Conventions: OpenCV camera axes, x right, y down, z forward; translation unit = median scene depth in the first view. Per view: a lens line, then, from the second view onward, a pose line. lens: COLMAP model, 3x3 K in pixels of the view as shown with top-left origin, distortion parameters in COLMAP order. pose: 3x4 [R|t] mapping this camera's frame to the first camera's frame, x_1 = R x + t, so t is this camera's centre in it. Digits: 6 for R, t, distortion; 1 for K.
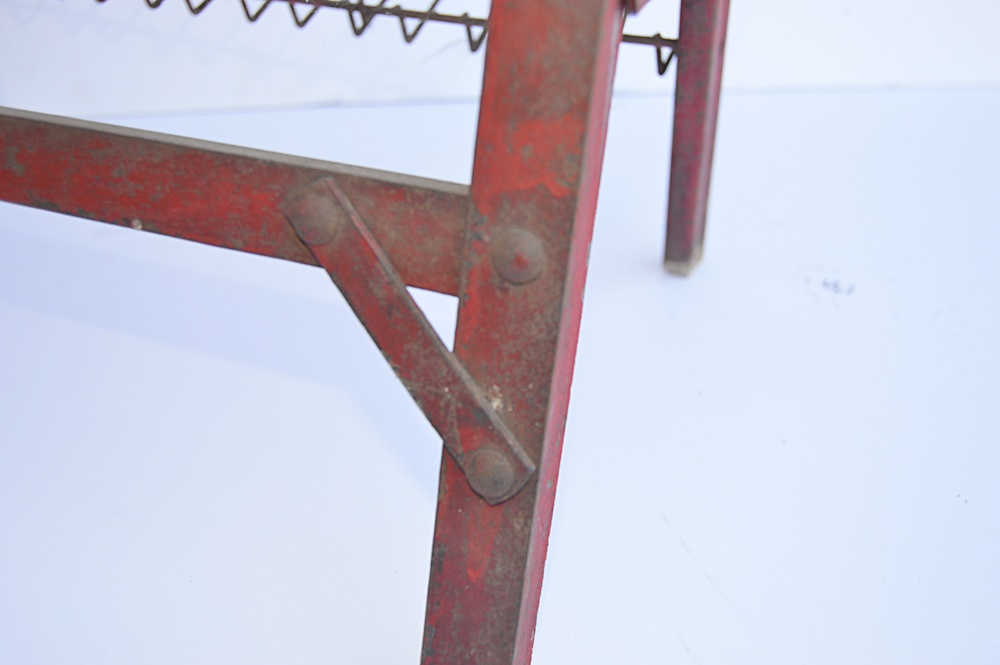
lens RADIAL K [[978.6, 0, 500.0], [0, 978.6, 332.5], [0, 0, 1]] dist [0.002178, 0.001066]
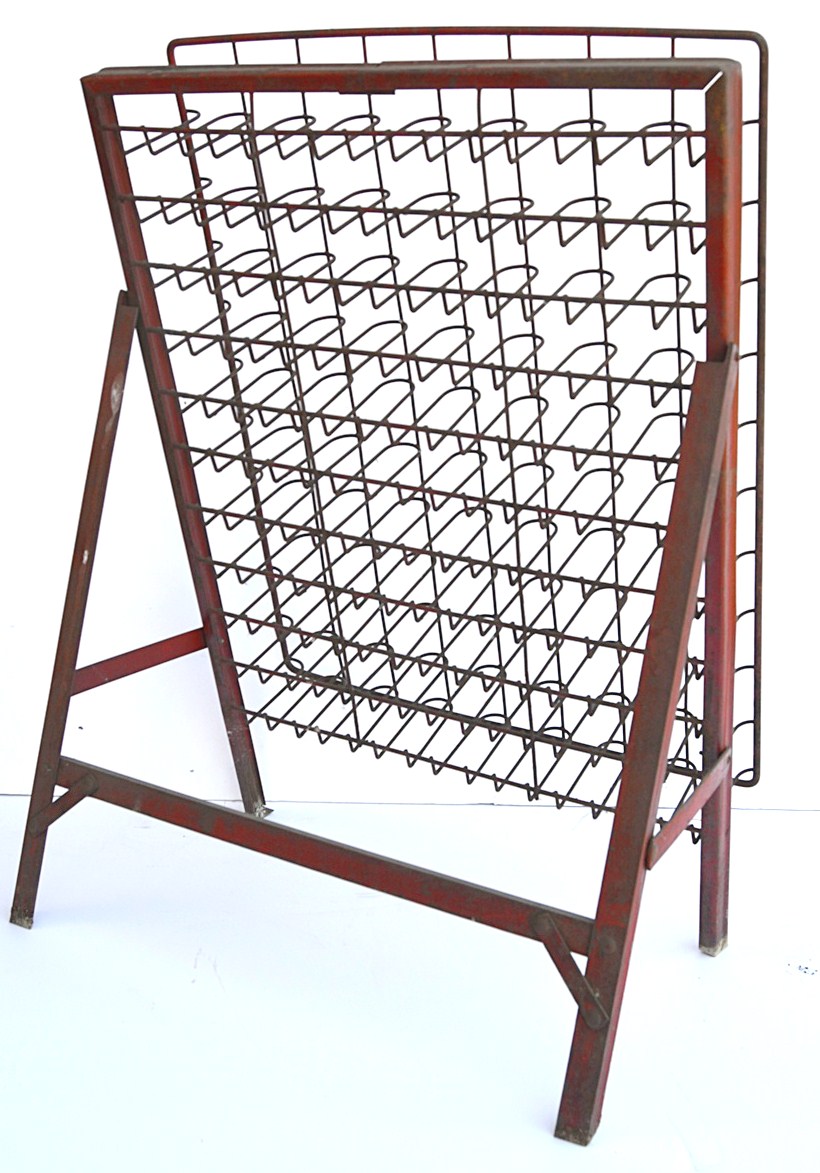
lens RADIAL K [[1370.0, 0, 410.0], [0, 1370.0, 586.5], [0, 0, 1]] dist [-0.108839, 0.005543]
pose [[0.984665, 0.059775, -0.163896, 0.035172], [-0.104920, 0.953484, -0.282596, 0.111273], [0.139380, 0.295458, 0.945134, -3.306951]]
